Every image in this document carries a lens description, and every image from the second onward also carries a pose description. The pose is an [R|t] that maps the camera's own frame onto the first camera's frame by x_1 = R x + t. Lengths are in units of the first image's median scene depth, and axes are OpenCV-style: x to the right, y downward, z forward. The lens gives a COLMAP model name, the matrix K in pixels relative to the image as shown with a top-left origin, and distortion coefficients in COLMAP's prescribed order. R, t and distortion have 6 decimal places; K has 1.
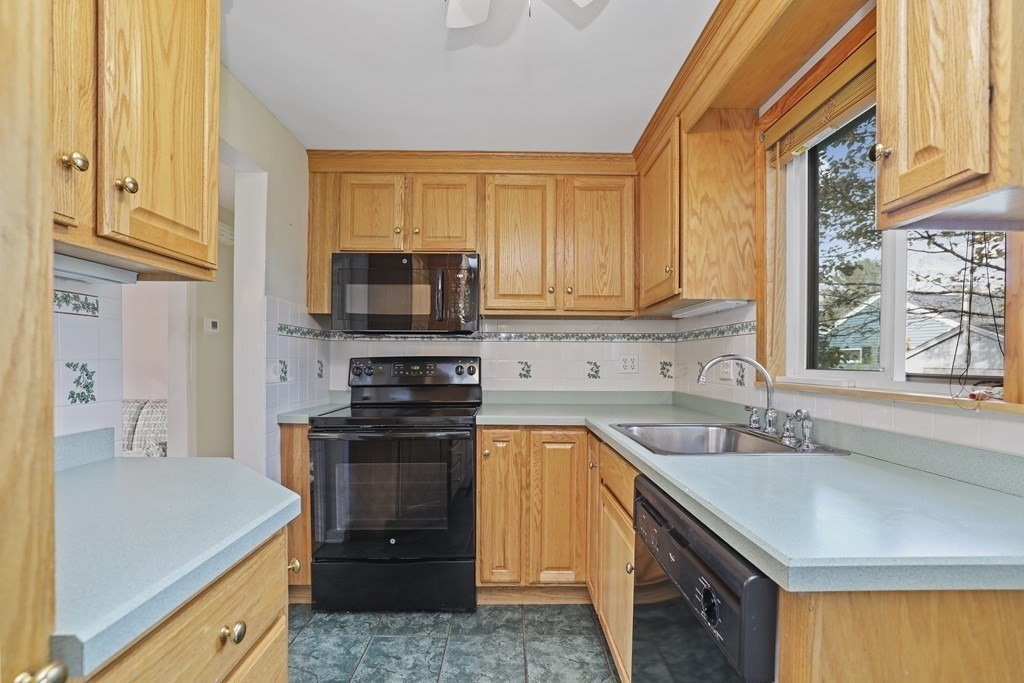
lens RADIAL K [[476.8, 0, 518.6], [0, 476.8, 362.3], [0, 0, 1]] dist [-0.020189, 0.002071]
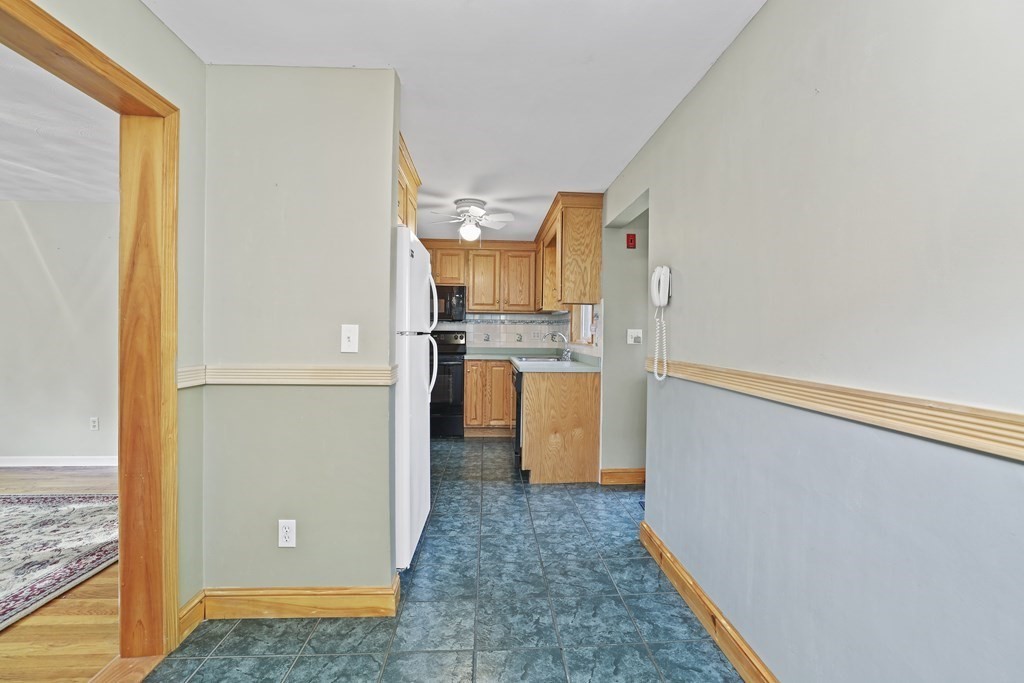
lens RADIAL K [[452.1, 0, 504.4], [0, 452.1, 337.0], [0, 0, 1]] dist [0.007253, 0.000359]
pose [[0.999846, 0.007455, 0.015859, 0.075991], [-0.007534, 0.999959, 0.004926, 0.004037], [-0.015821, -0.005044, 0.999862, -1.283758]]
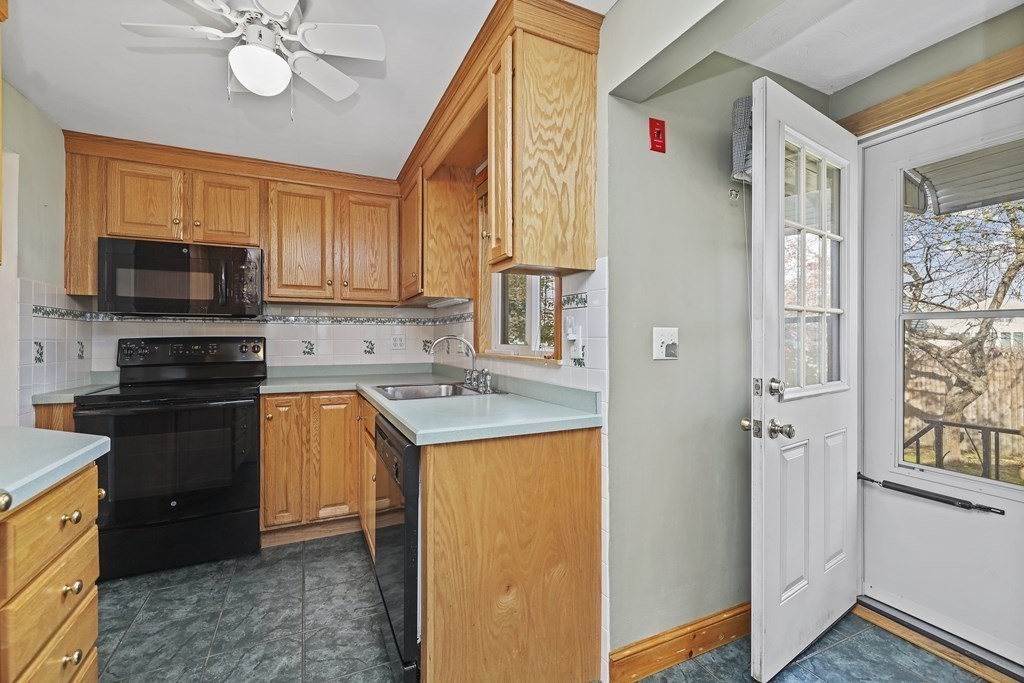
lens RADIAL K [[452.1, 0, 515.2], [0, 452.1, 338.2], [0, 0, 1]] dist [0.007253, 0.000359]
pose [[0.915216, -0.005126, 0.402931, 0.039251], [0.007483, 0.999963, -0.004276, 0.000400], [-0.402894, 0.006929, 0.915220, -0.296890]]
